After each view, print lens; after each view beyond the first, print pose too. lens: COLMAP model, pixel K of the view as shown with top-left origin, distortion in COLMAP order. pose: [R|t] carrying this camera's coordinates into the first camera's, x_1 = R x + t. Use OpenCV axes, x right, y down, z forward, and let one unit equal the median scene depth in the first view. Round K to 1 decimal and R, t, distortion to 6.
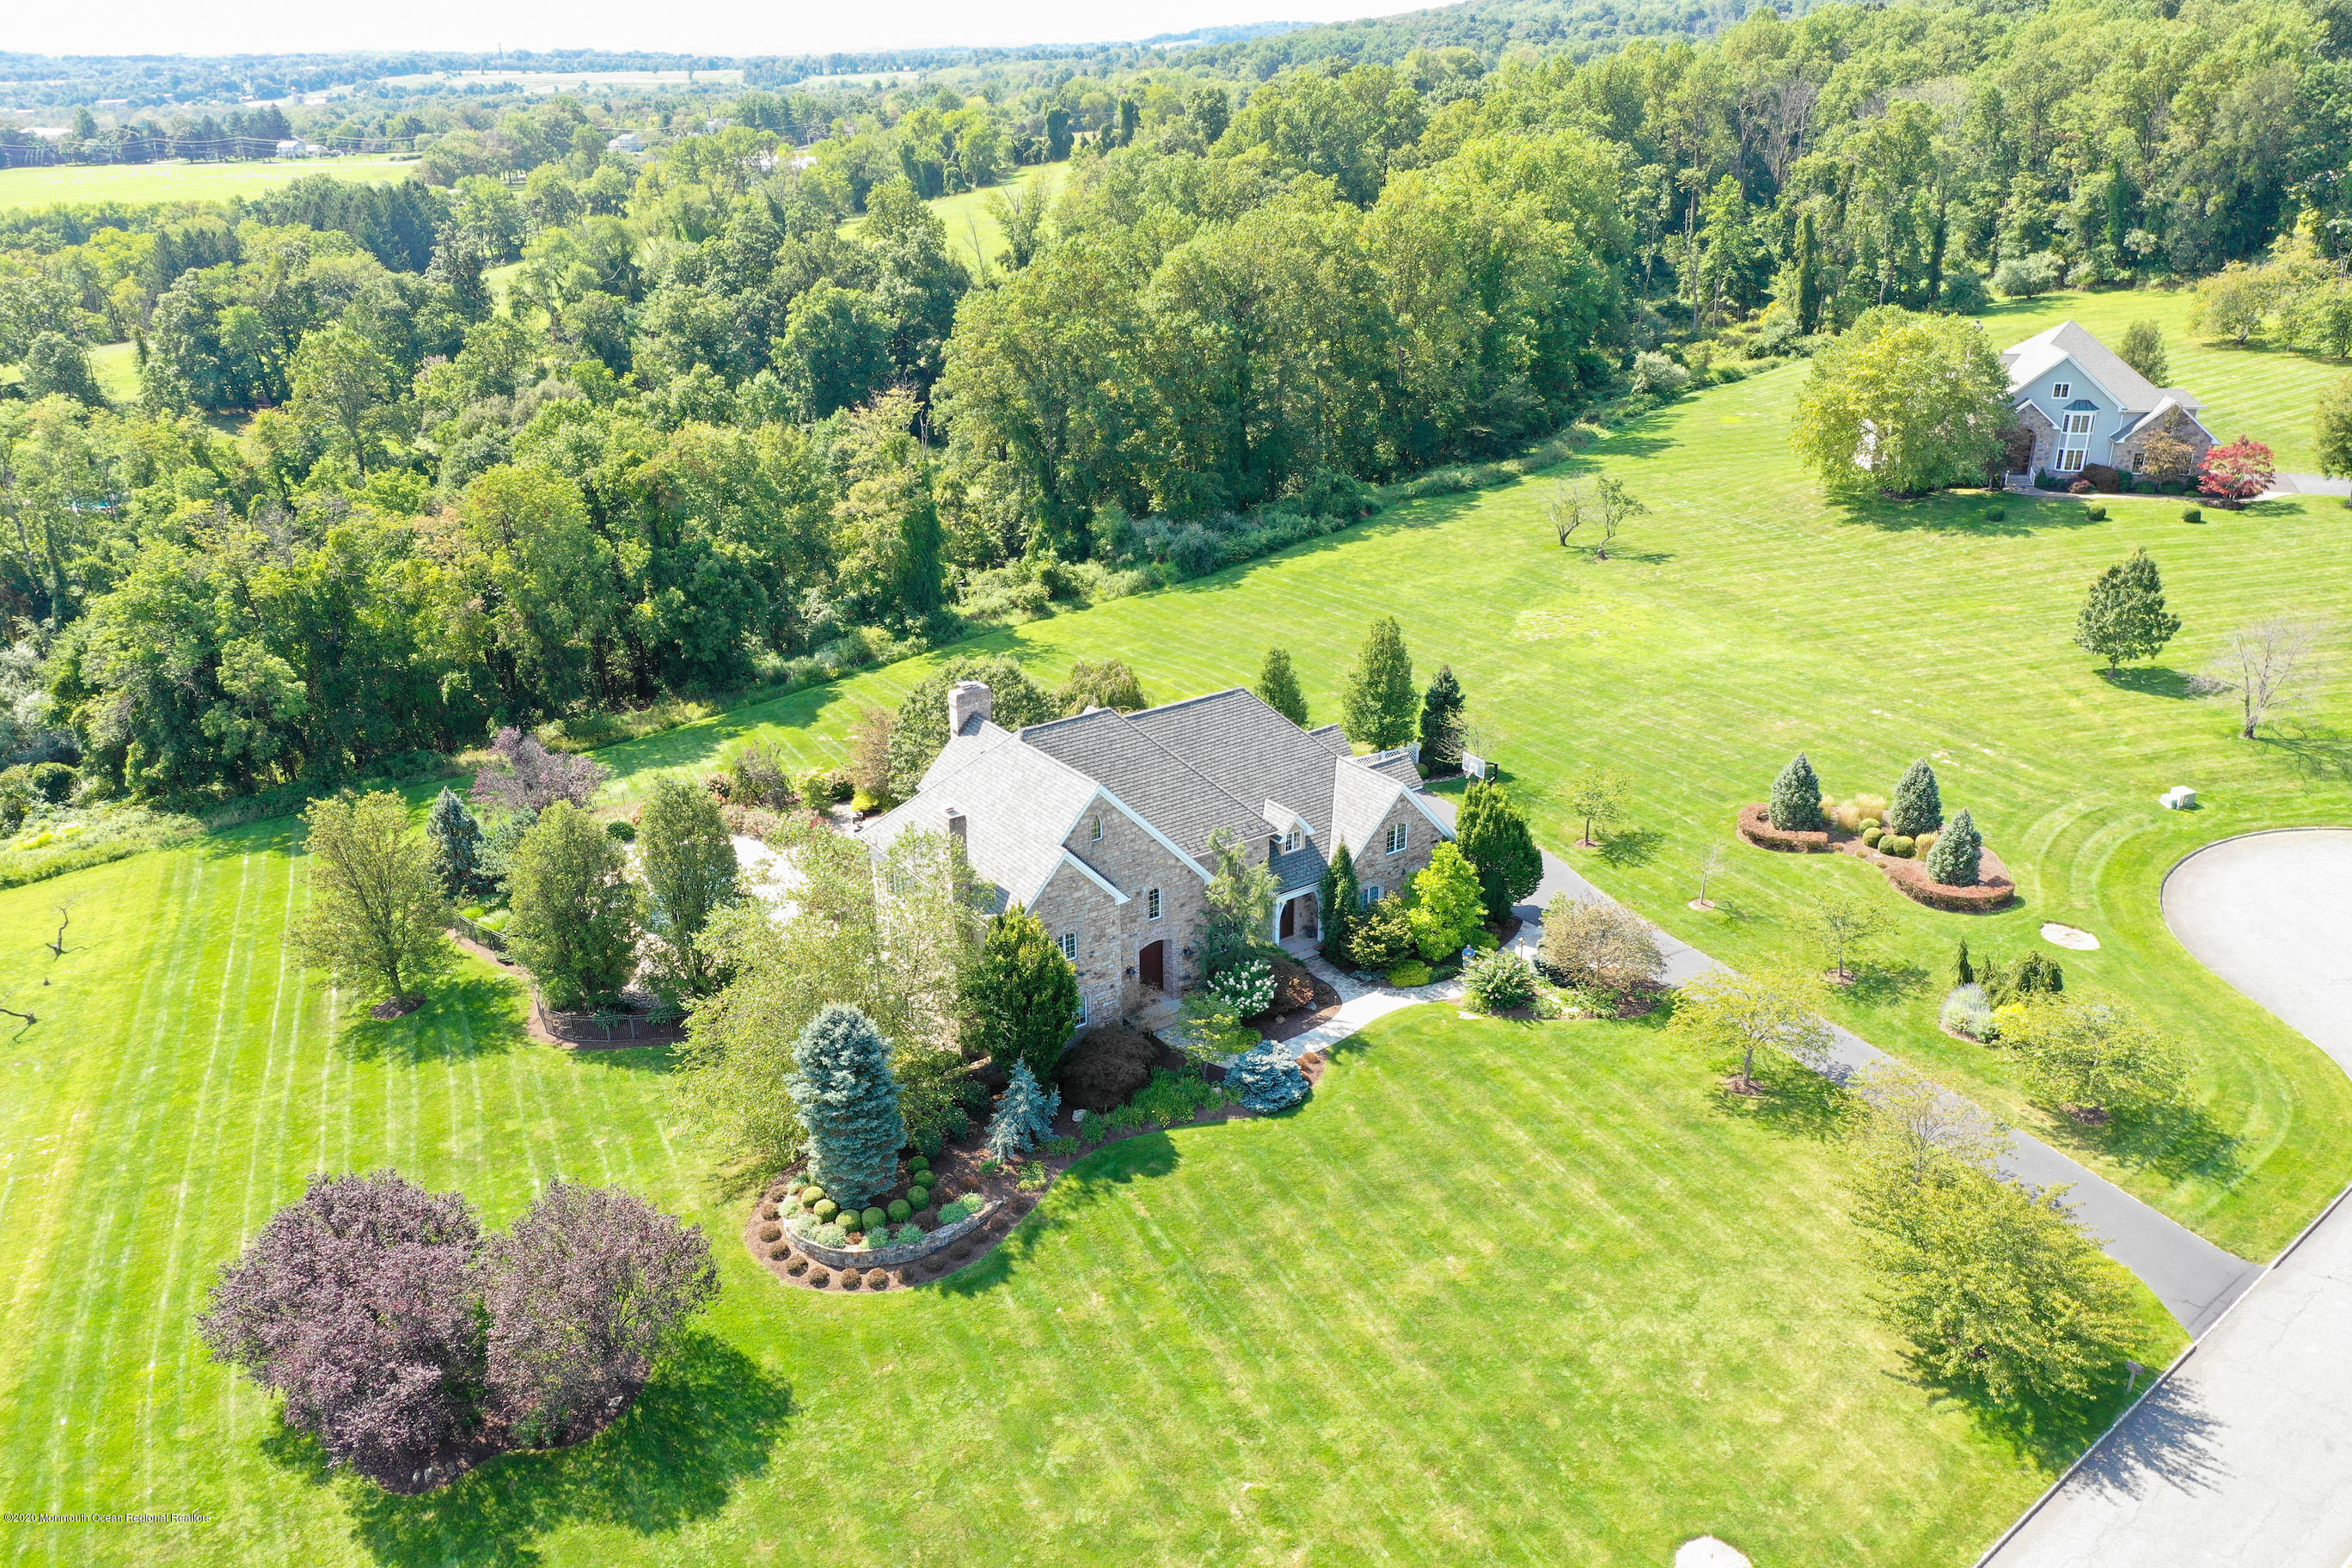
lens RADIAL K [[1873.5, 0, 1176.0], [0, 1873.5, 784.0], [0, 0, 1]] dist [-0.001282, -0.002017]
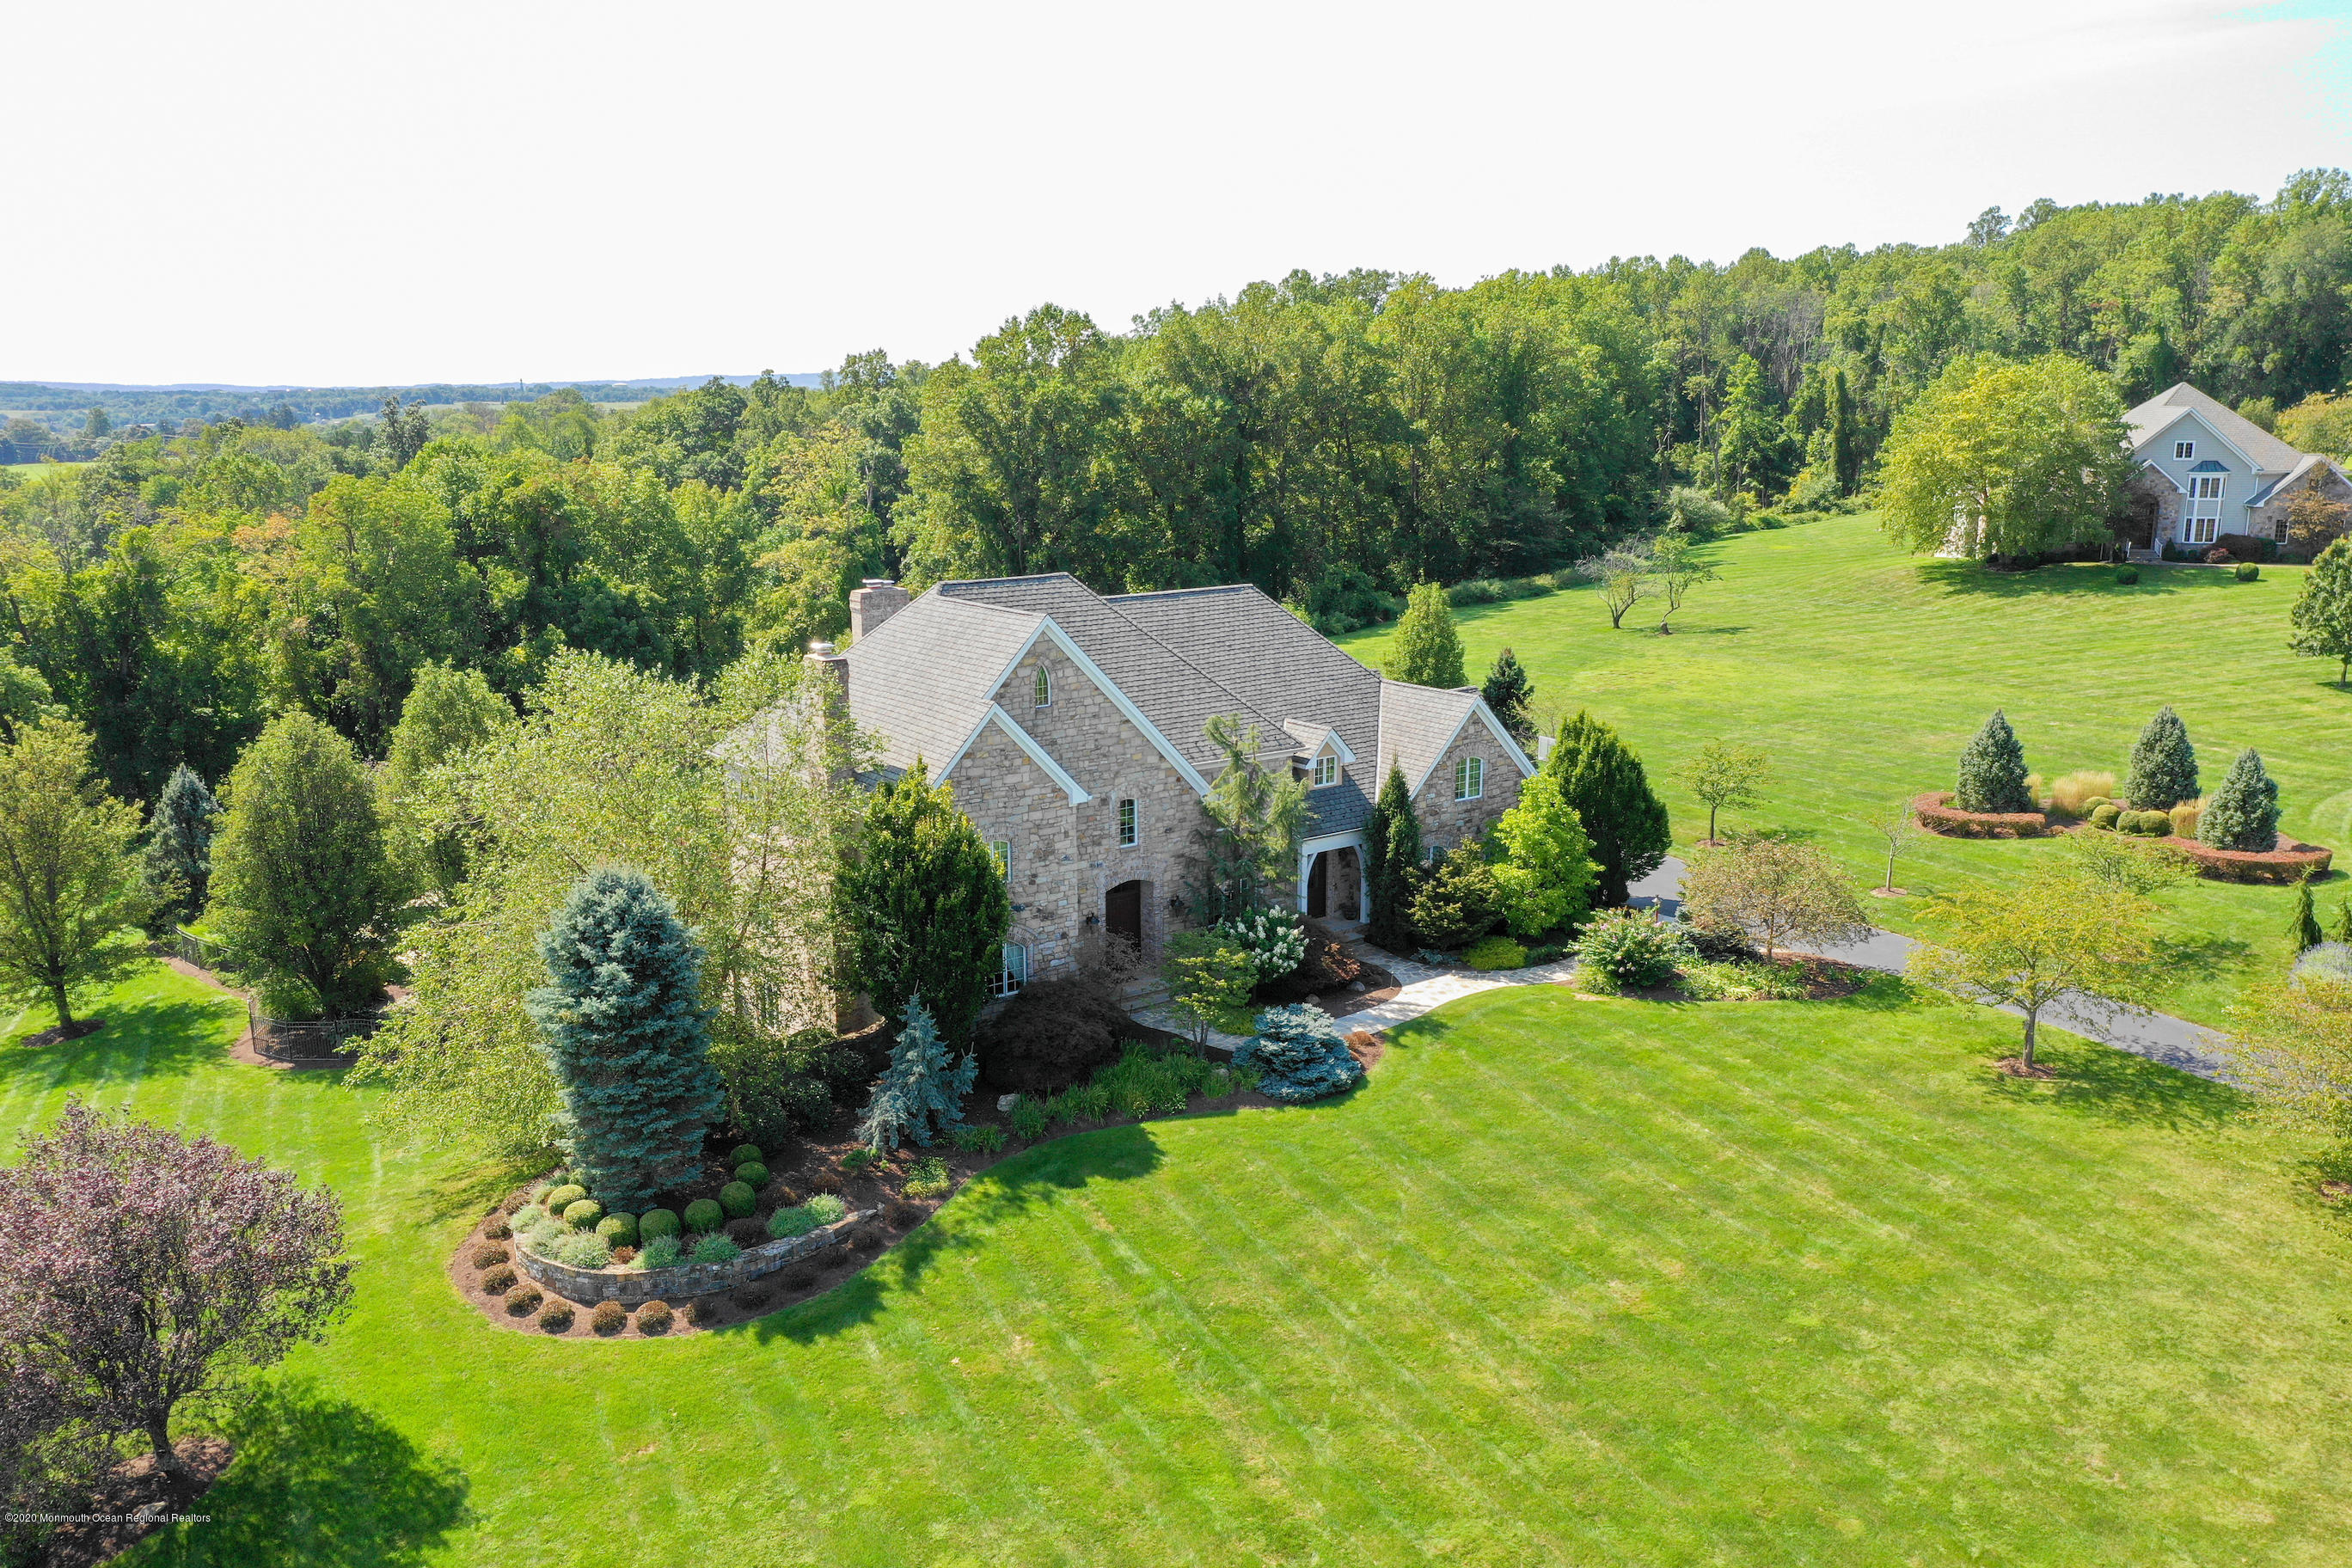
lens RADIAL K [[1860.1, 0, 1176.0], [0, 1860.1, 784.0], [0, 0, 1]] dist [0.000440, 0.007047]
pose [[0.999990, 0.000584, 0.004424, 0.003060], [0.000196, 0.984692, -0.174304, 0.168712], [-0.004458, 0.174303, 0.984682, 0.327420]]
